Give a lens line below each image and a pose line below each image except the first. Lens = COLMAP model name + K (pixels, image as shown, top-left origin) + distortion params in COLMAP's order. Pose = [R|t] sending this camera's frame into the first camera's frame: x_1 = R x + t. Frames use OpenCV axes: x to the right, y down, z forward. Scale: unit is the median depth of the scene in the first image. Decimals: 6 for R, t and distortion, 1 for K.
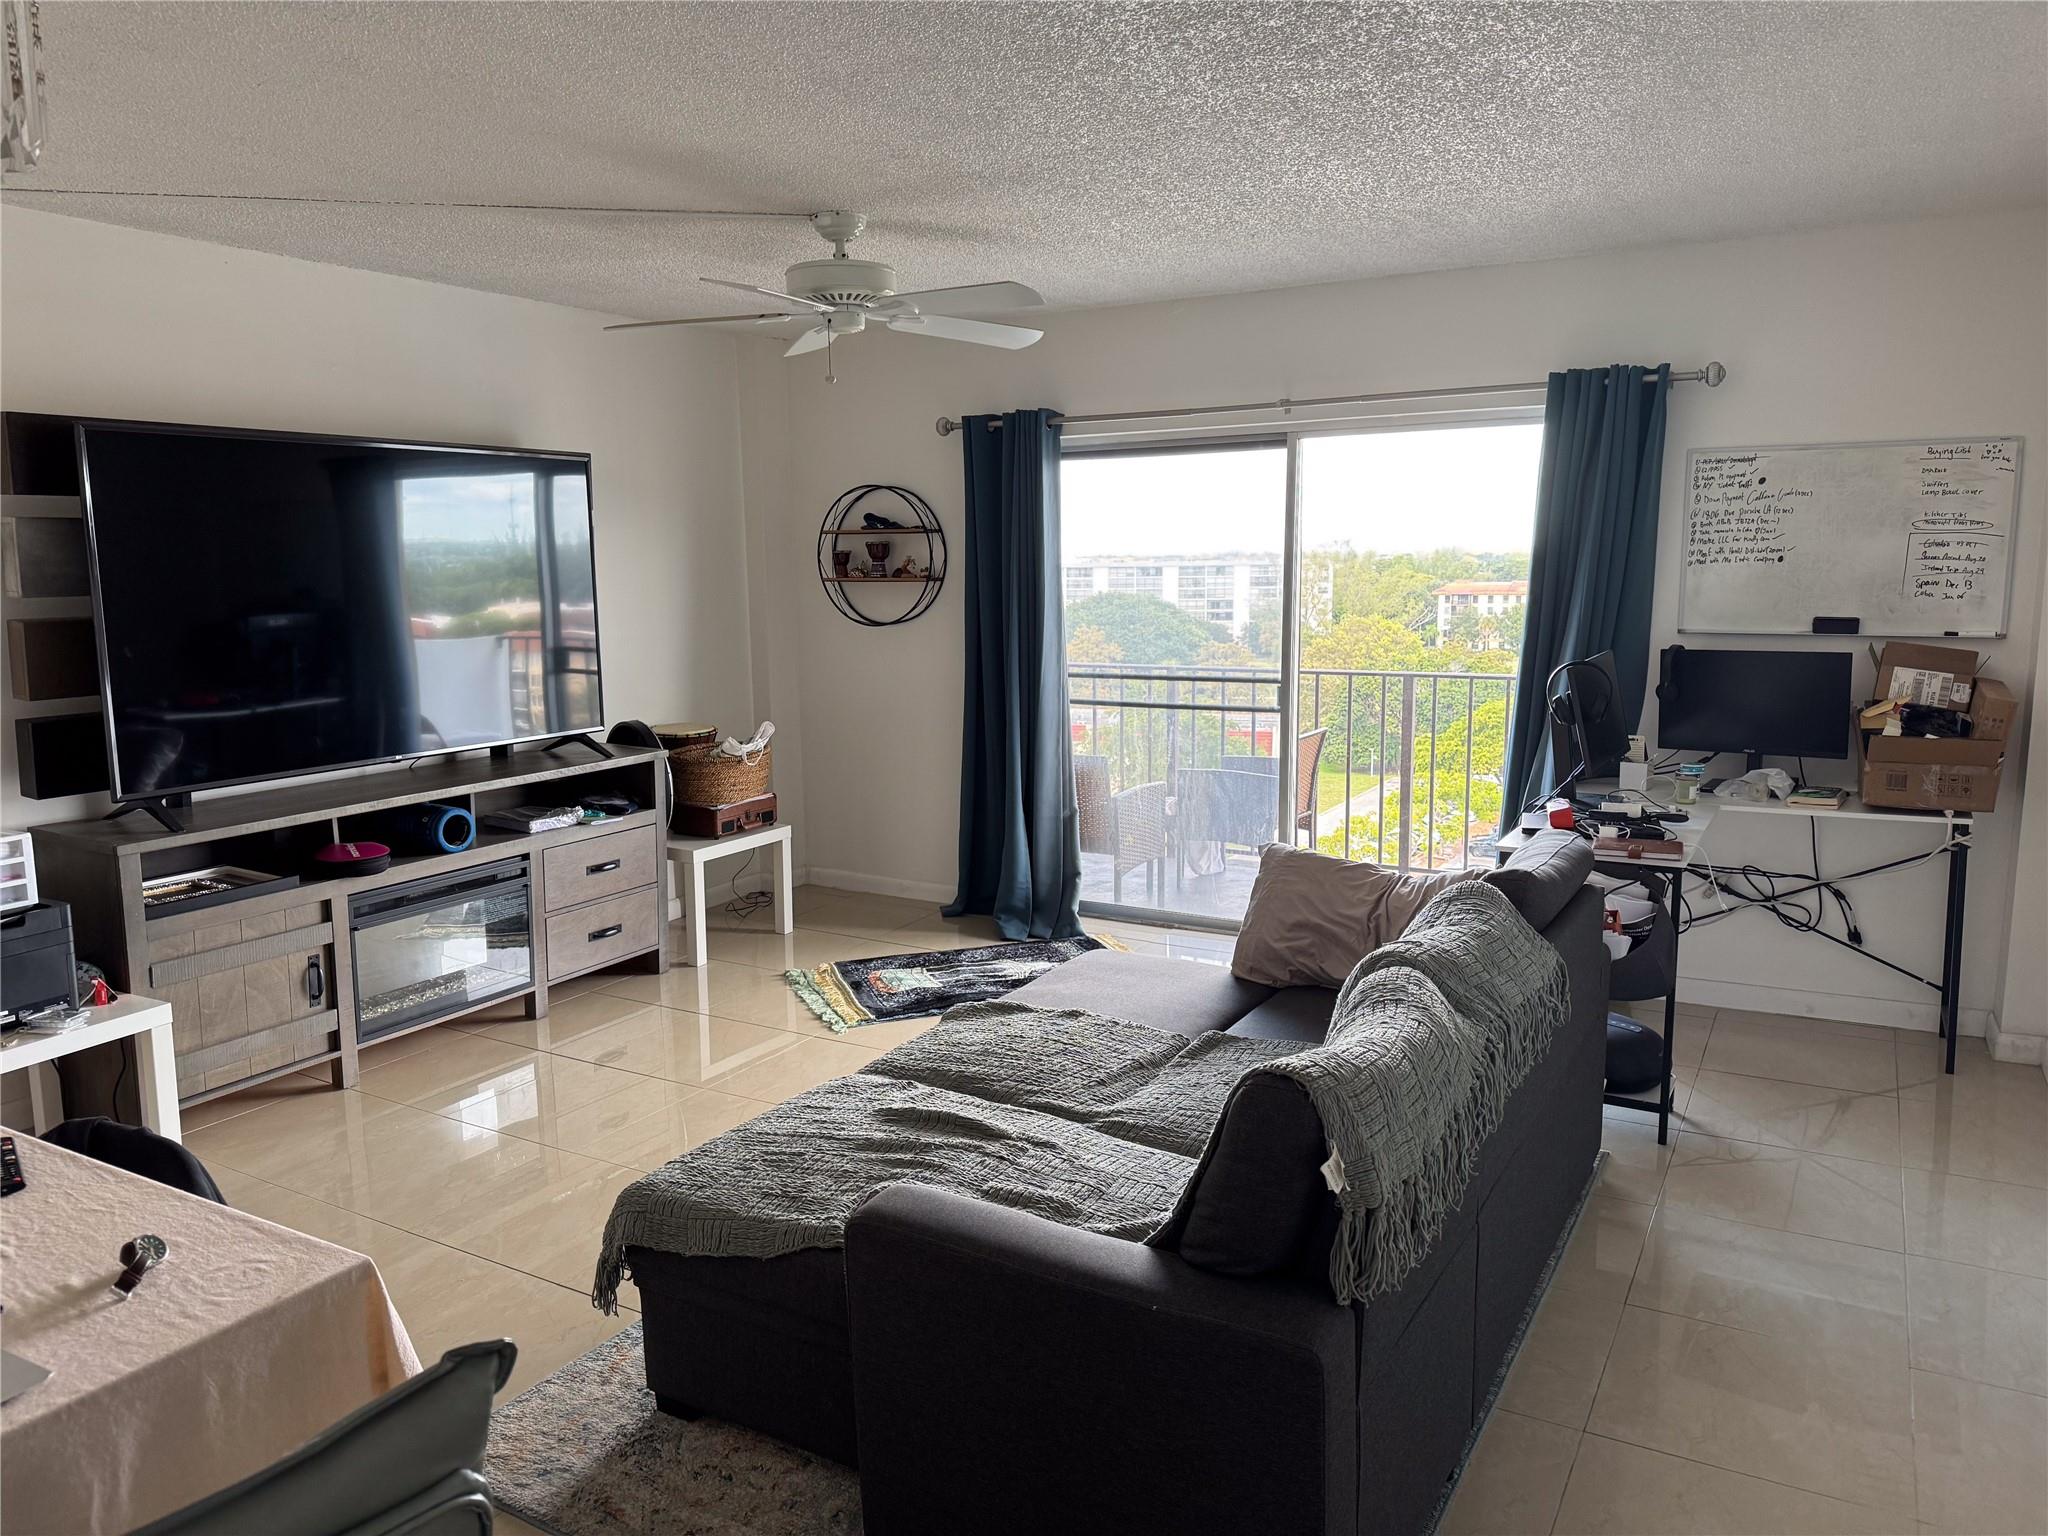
lens RADIAL K [[1436.4, 0, 1024.0], [0, 1436.4, 768.0], [0, 0, 1]] dist [0.111753, -0.194072]
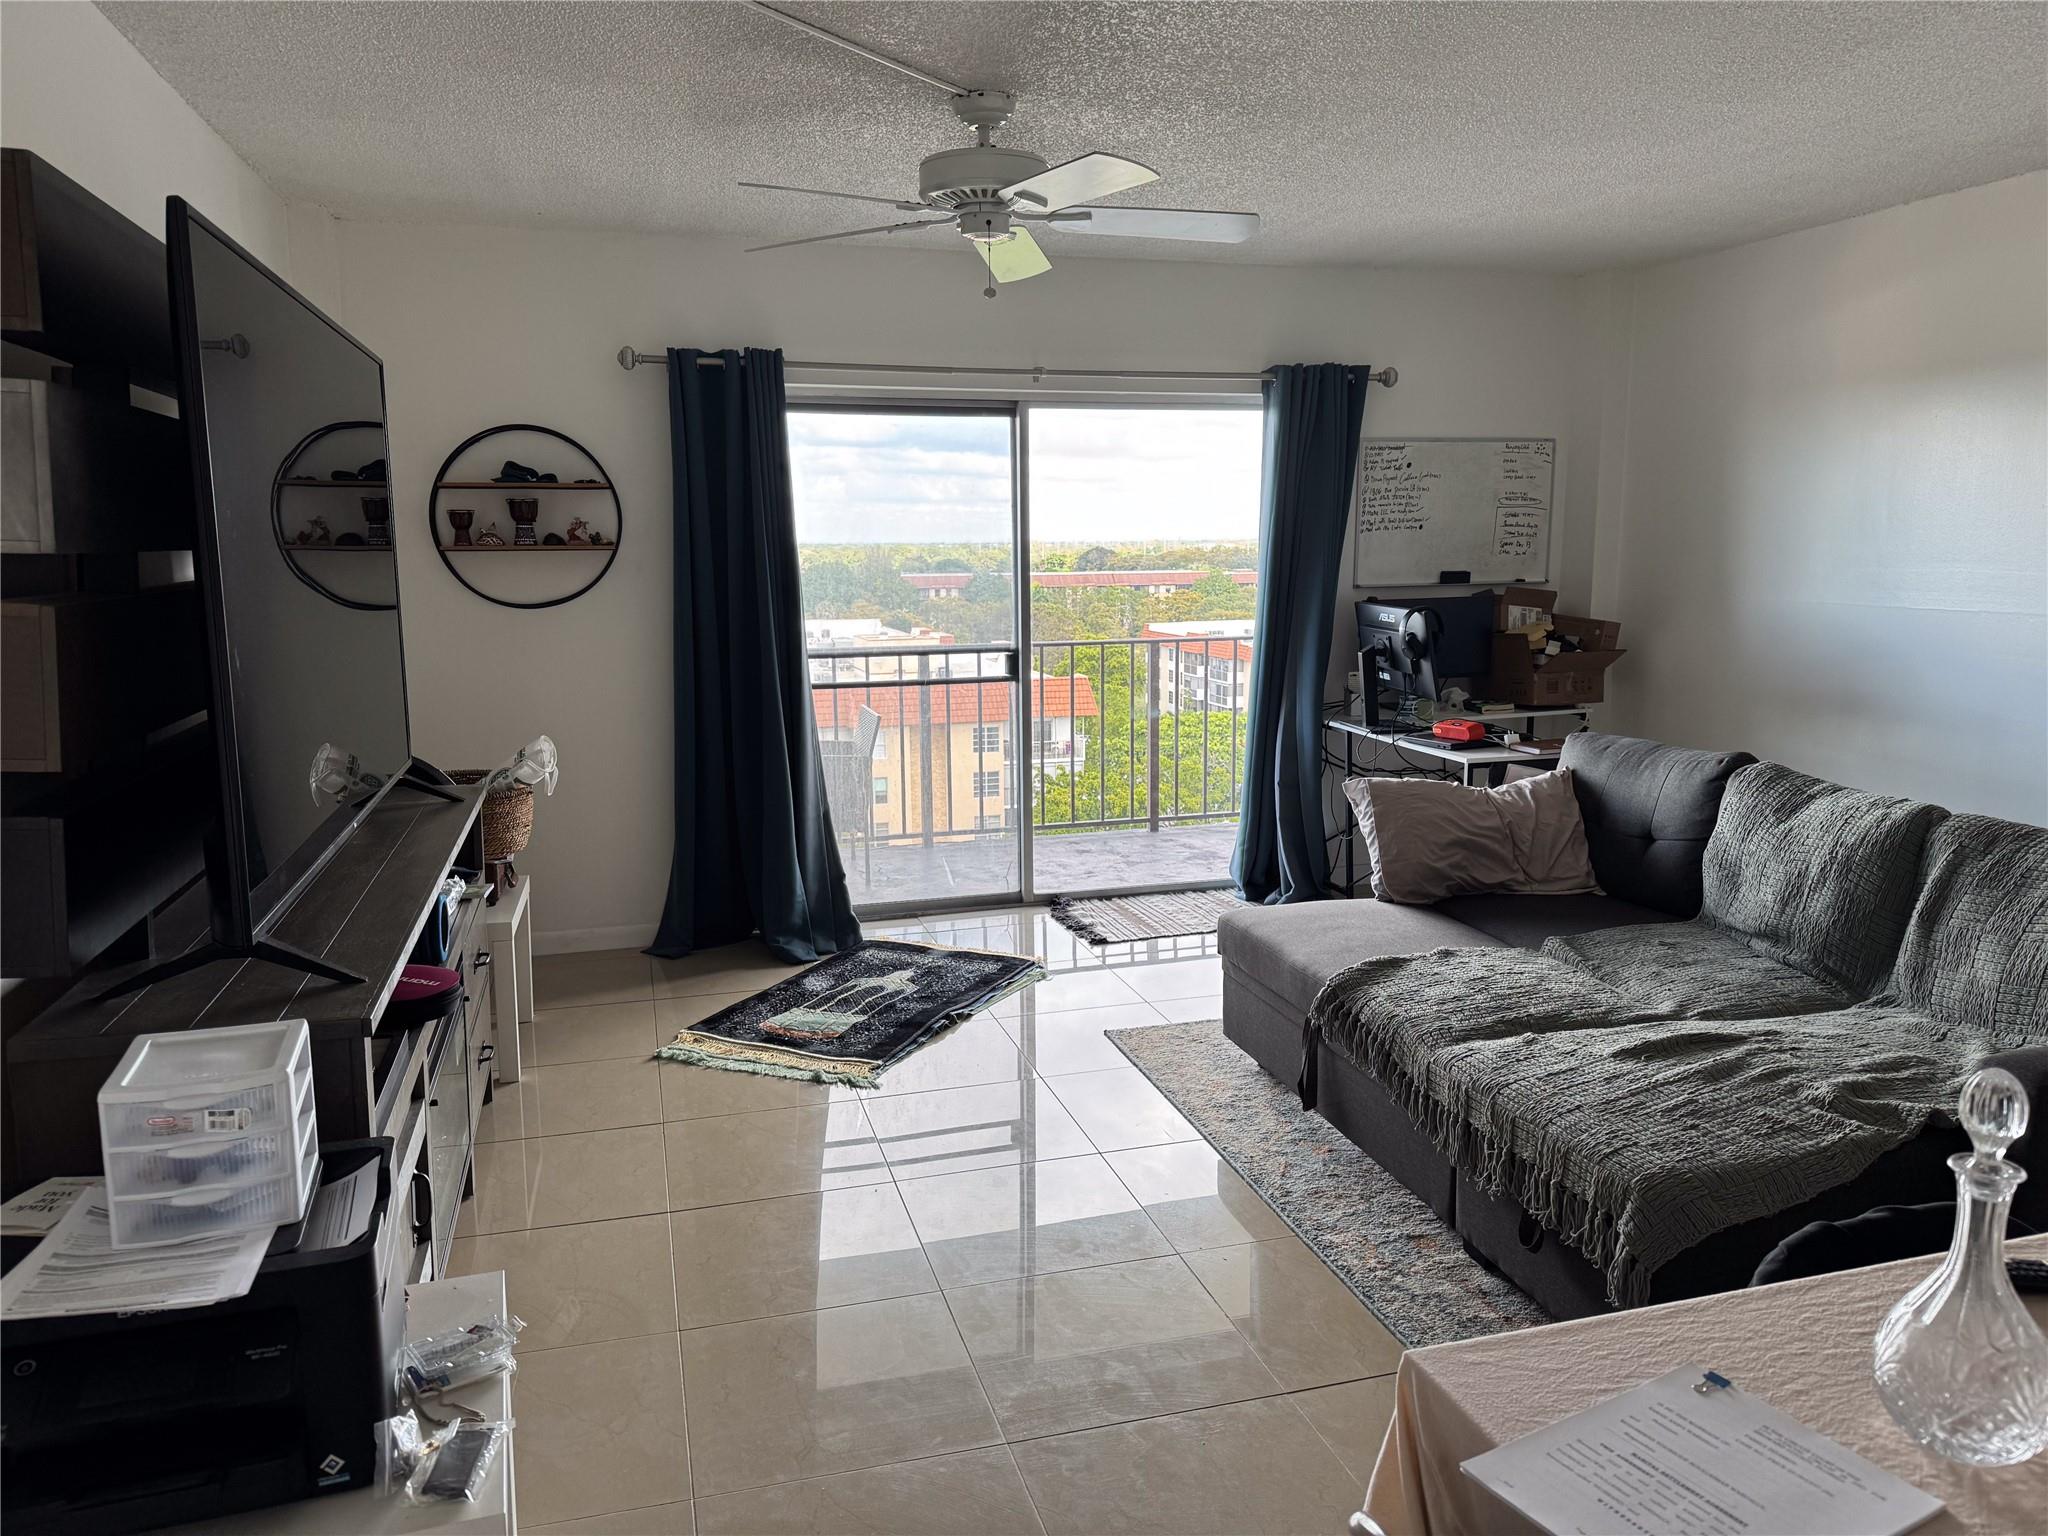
lens RADIAL K [[1436.4, 0, 1024.0], [0, 1436.4, 768.0], [0, 0, 1]] dist [0.111753, -0.194072]
pose [[0.689602, -0.108224, 0.716056, -0.639002], [0.108010, 0.993082, 0.046074, -0.027424], [-0.716089, 0.045569, 0.696520, 0.353320]]
